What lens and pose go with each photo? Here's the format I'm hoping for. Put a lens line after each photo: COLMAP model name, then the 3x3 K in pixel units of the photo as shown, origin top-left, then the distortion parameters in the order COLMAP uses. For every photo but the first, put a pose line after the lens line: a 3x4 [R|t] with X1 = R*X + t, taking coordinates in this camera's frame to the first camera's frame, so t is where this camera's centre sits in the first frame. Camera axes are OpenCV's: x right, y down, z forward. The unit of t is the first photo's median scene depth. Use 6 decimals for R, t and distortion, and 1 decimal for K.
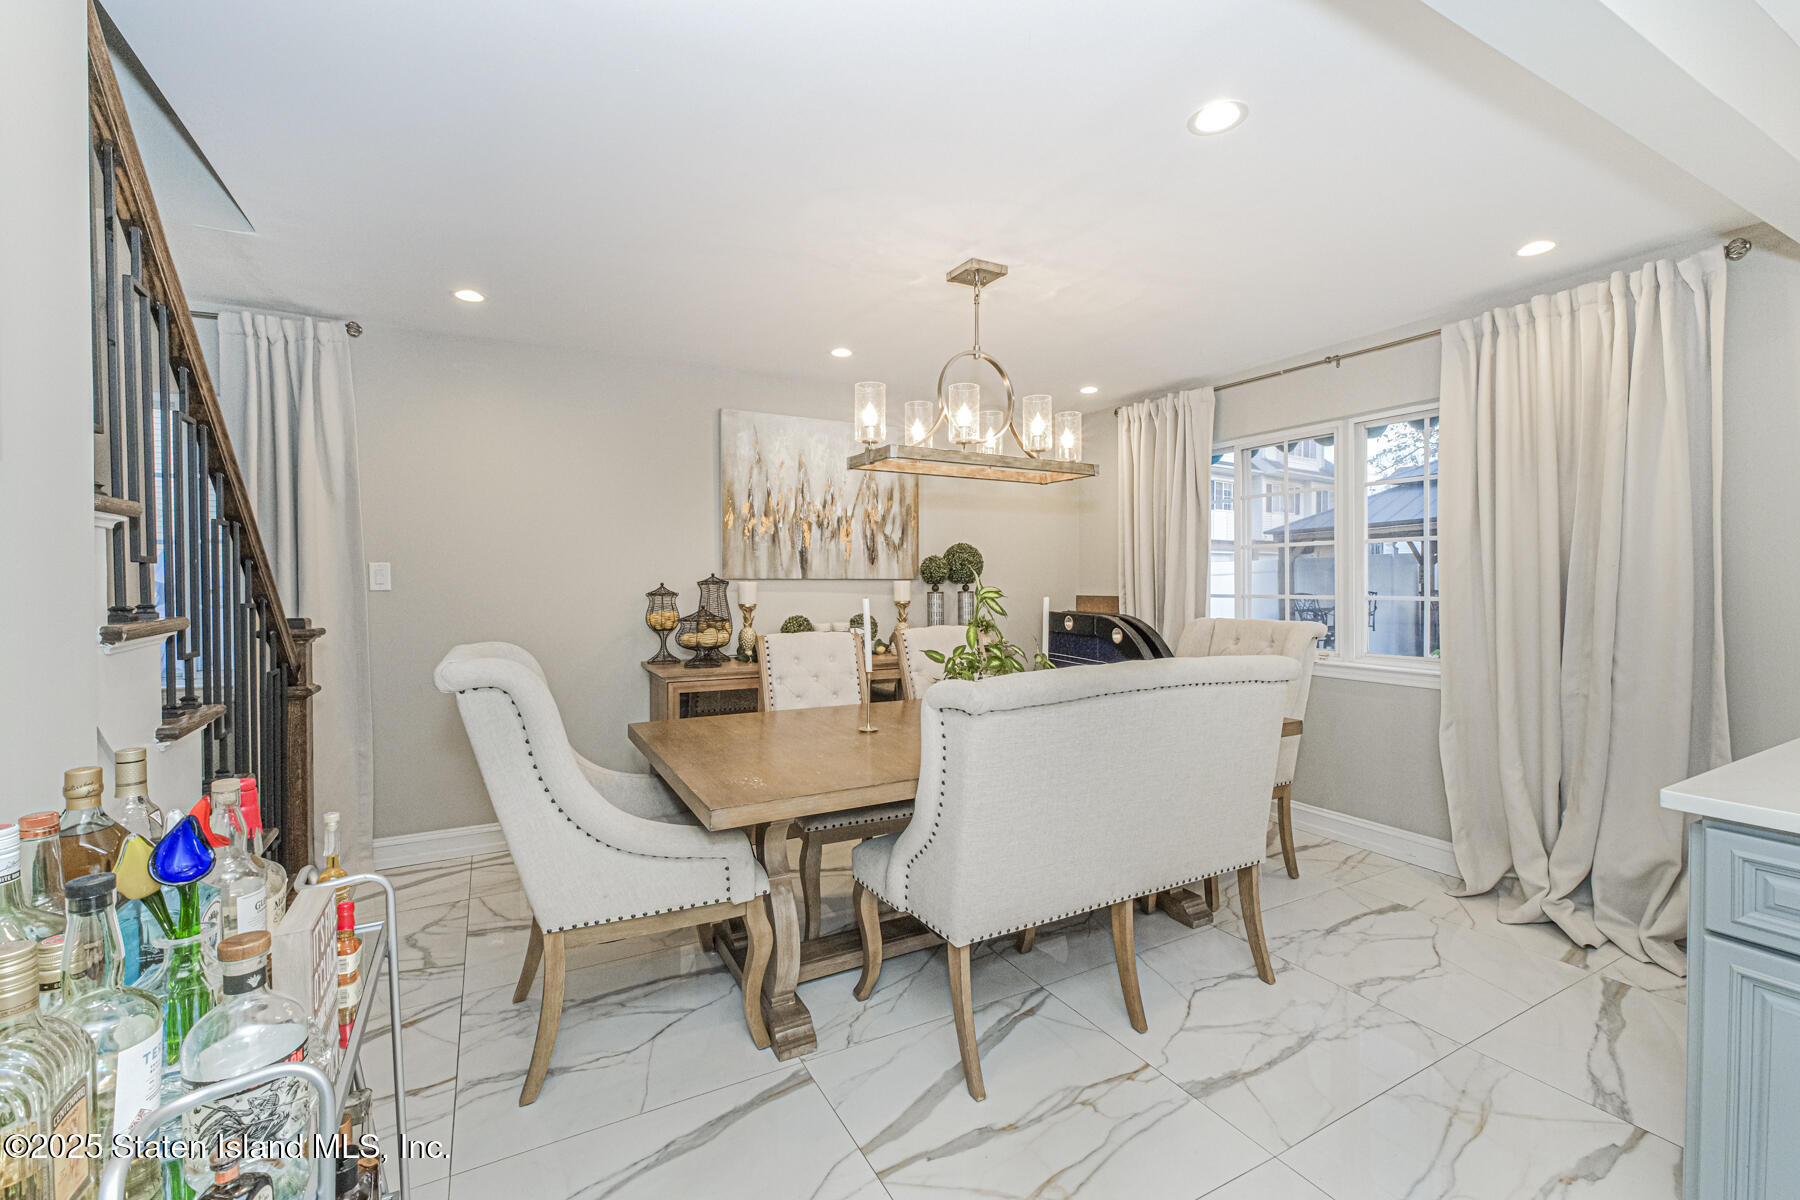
lens RADIAL K [[756.0, 0, 901.8], [0, 756.0, 591.9], [0, 0, 1]] dist [0.001203, 0.000029]
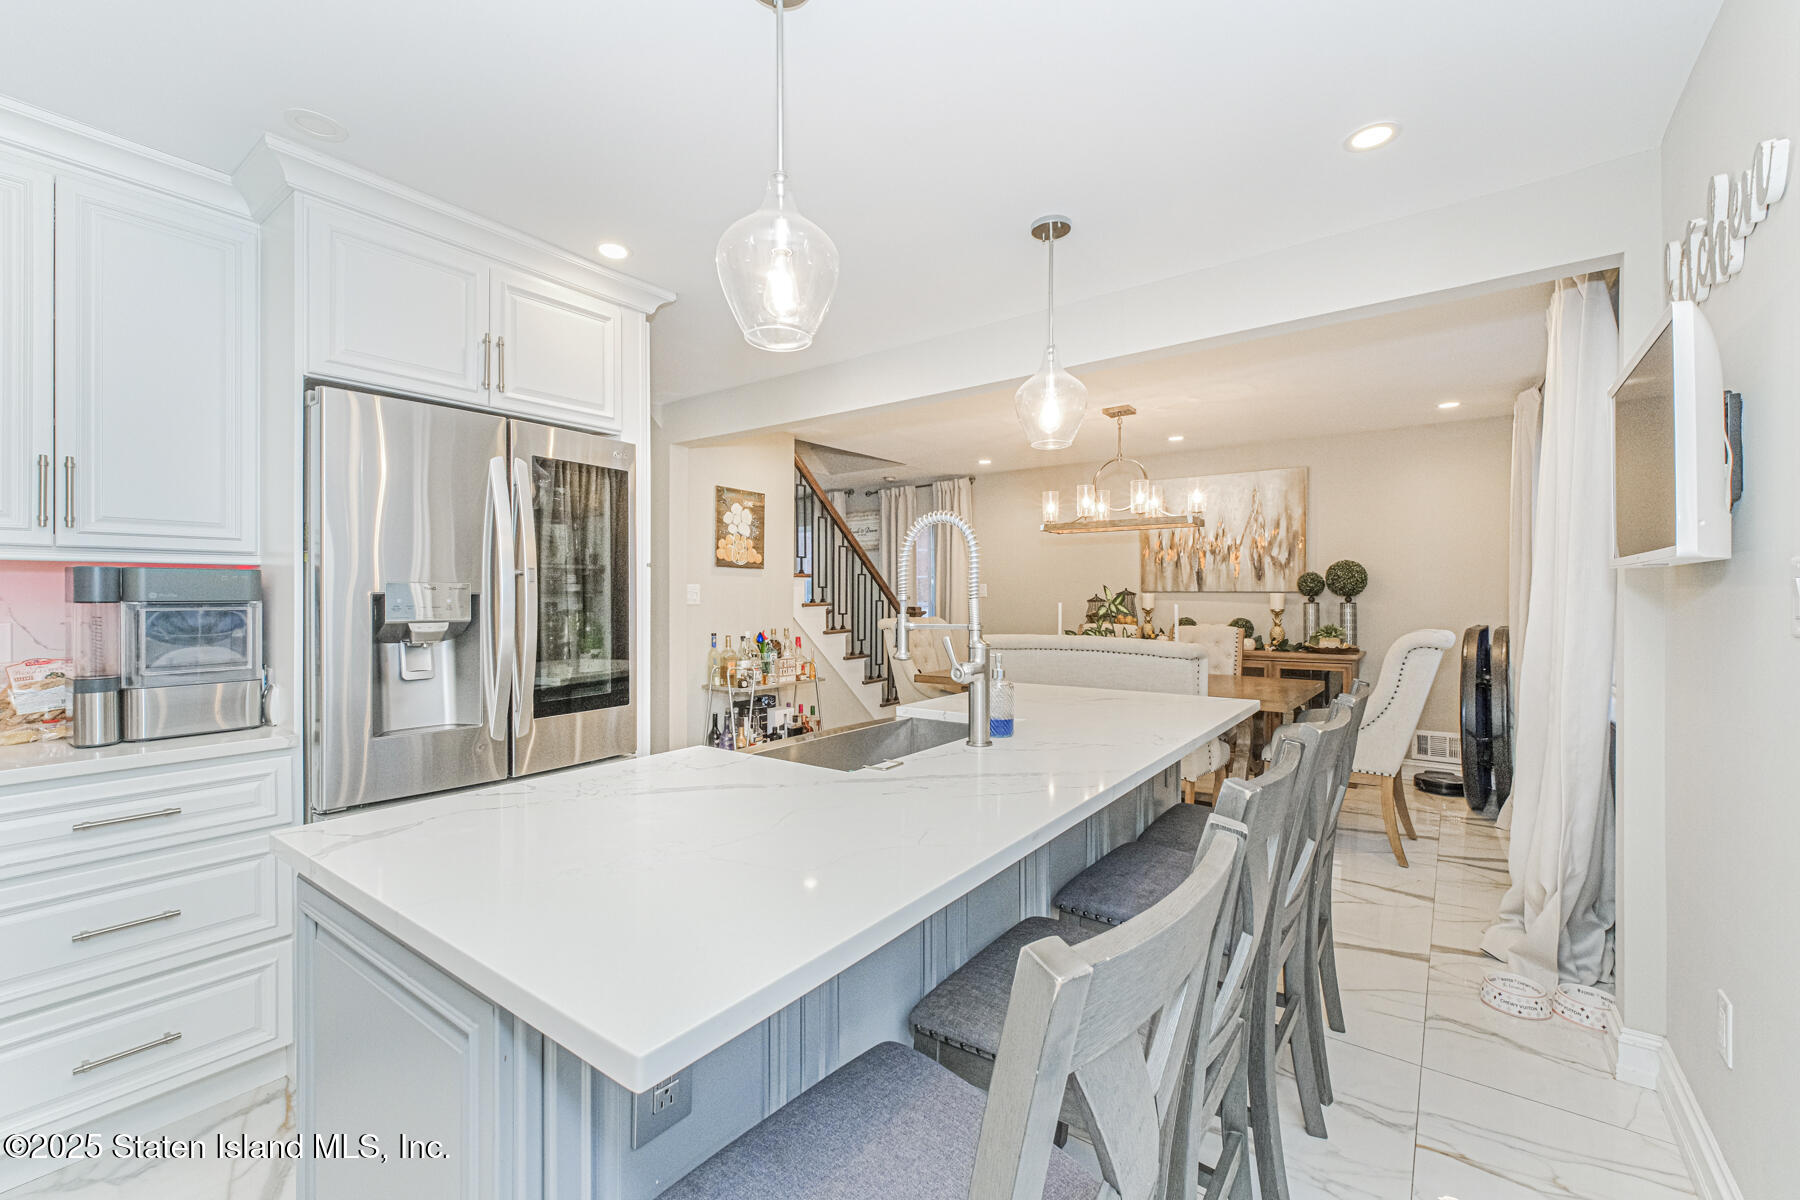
lens RADIAL K [[756.0, 0, 899.1], [0, 756.0, 597.6], [0, 0, 1]] dist [0.001203, 0.000029]
pose [[0.419483, 0.007161, -0.907735, 0.887780], [-0.014442, 0.999895, 0.001214, 0.000138], [0.907649, 0.012600, 0.419542, -0.089076]]
